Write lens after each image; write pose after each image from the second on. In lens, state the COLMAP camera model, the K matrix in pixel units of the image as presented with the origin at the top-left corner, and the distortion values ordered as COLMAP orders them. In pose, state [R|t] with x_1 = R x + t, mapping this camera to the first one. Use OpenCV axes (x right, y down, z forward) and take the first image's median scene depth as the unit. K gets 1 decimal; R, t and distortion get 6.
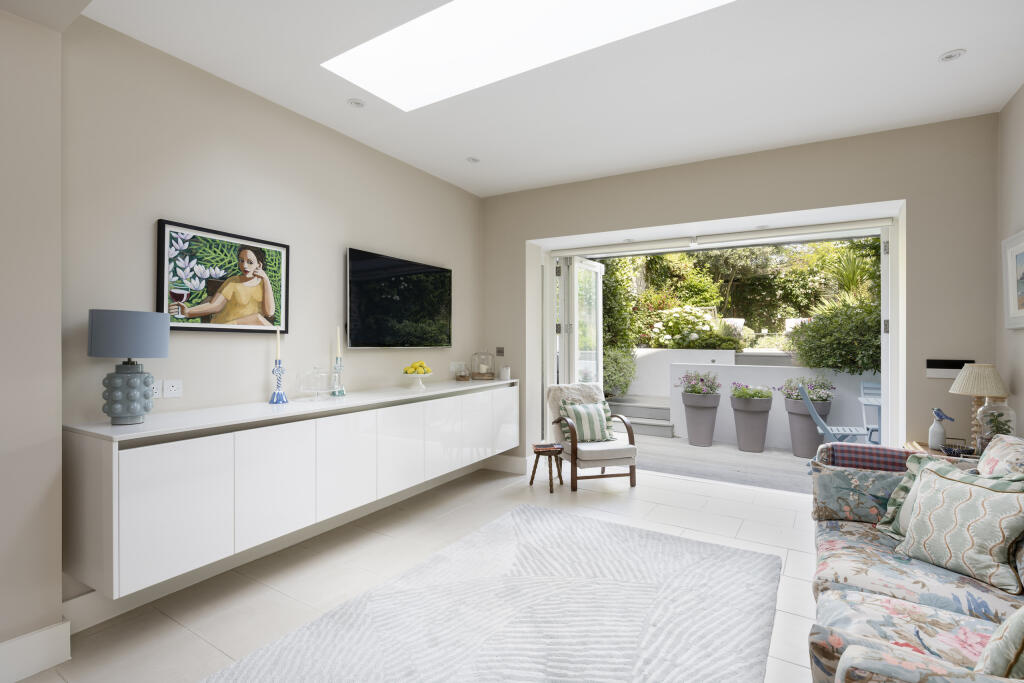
lens RADIAL K [[496.0, 0, 511.8], [0, 496.0, 341.4], [0, 0, 1]] dist [-0.001692, -0.000082]
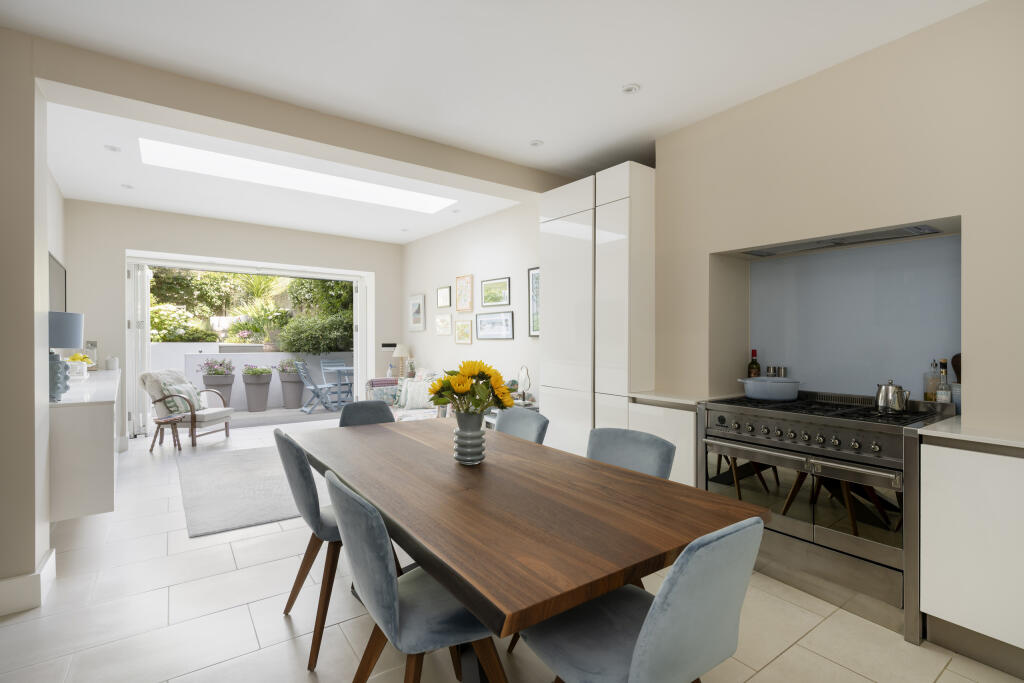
lens RADIAL K [[514.3, 0, 512.0], [0, 514.3, 338.9], [0, 0, 1]] dist [-0.000523, -0.000762]
pose [[0.359619, -0.007813, 0.933066, -0.630575], [0.000704, 0.999967, 0.008101, -0.002190], [-0.933099, -0.002256, 0.359613, -0.228183]]
